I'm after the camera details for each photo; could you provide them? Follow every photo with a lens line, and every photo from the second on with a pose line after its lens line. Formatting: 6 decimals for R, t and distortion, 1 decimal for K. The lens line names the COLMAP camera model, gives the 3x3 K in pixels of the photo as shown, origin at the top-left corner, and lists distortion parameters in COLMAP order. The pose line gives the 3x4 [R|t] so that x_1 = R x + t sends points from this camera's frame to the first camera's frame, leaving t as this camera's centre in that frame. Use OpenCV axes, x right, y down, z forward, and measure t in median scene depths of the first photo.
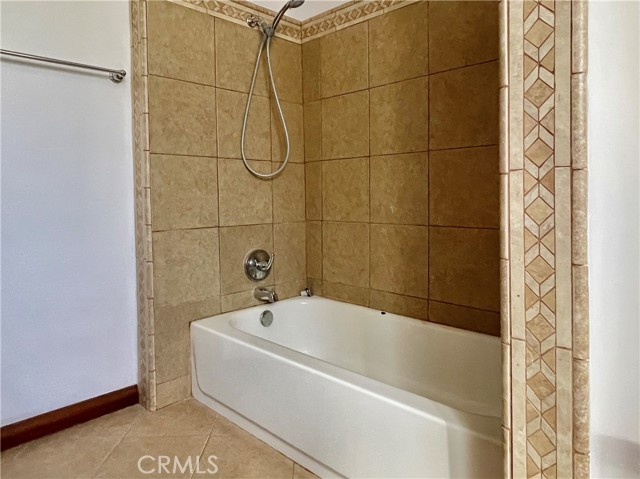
lens RADIAL K [[426.3, 0, 317.6], [0, 426.3, 209.9], [0, 0, 1]] dist [0.002726, 0.000339]
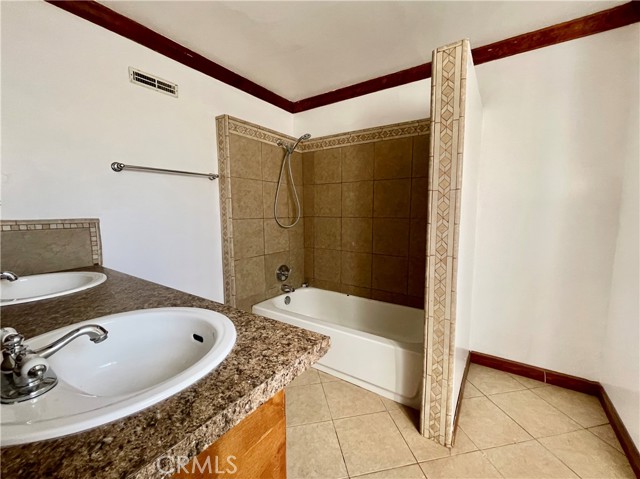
lens RADIAL K [[262.1, 0, 320.0], [0, 262.1, 239.5], [0, 0, 1]] dist [-0.000499, -0.000031]
pose [[0.983622, -0.013115, 0.179764, -0.215512], [-0.001167, 0.996865, 0.079113, -0.132081], [-0.180238, -0.078027, 0.980523, -0.196539]]
